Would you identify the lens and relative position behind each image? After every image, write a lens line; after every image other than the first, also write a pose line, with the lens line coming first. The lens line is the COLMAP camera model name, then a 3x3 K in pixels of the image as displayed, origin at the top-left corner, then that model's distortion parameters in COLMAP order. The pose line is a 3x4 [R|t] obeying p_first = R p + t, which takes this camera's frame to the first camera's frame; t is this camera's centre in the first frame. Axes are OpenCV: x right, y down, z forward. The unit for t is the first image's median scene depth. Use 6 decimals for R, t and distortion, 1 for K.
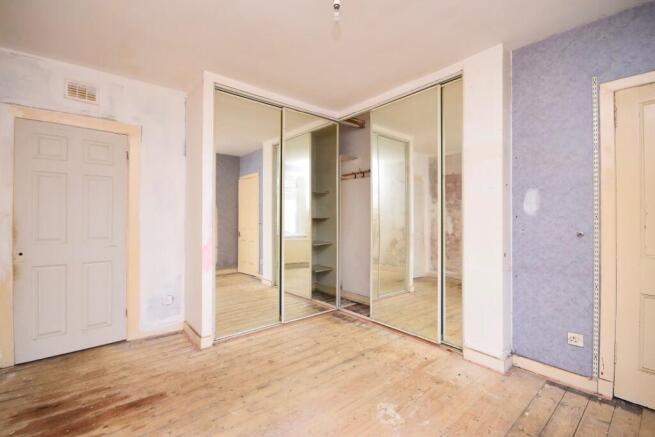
lens RADIAL K [[286.3, 0, 326.6], [0, 286.3, 214.8], [0, 0, 1]] dist [0.009473, -0.014906]
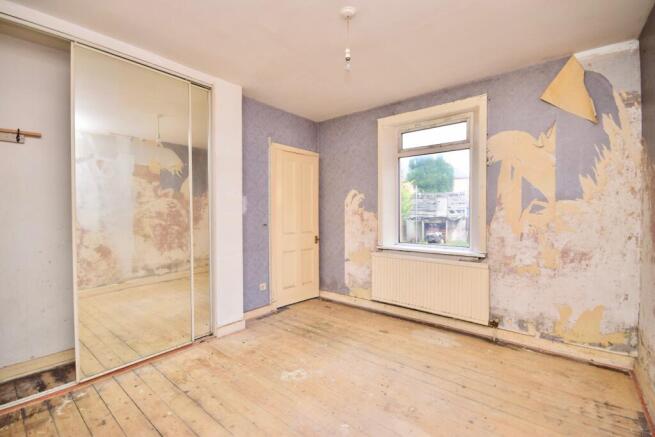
lens RADIAL K [[286.3, 0, 326.6], [0, 286.3, 214.8], [0, 0, 1]] dist [0.009473, -0.014906]
pose [[-0.189406, -0.010239, 0.981845, -0.848635], [-0.009855, 0.999915, 0.008526, -0.012659], [-0.981849, -0.008062, -0.189491, 0.913934]]
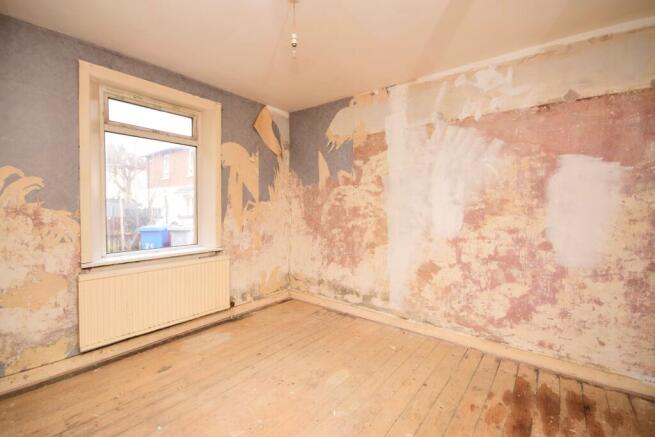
lens RADIAL K [[286.3, 0, 326.6], [0, 286.3, 214.8], [0, 0, 1]] dist [0.009473, -0.014906]
pose [[-0.978151, 0.001841, -0.207885, 0.099659], [-0.000973, 0.999909, 0.013432, -0.015091], [0.207891, 0.013340, -0.978061, 1.511808]]
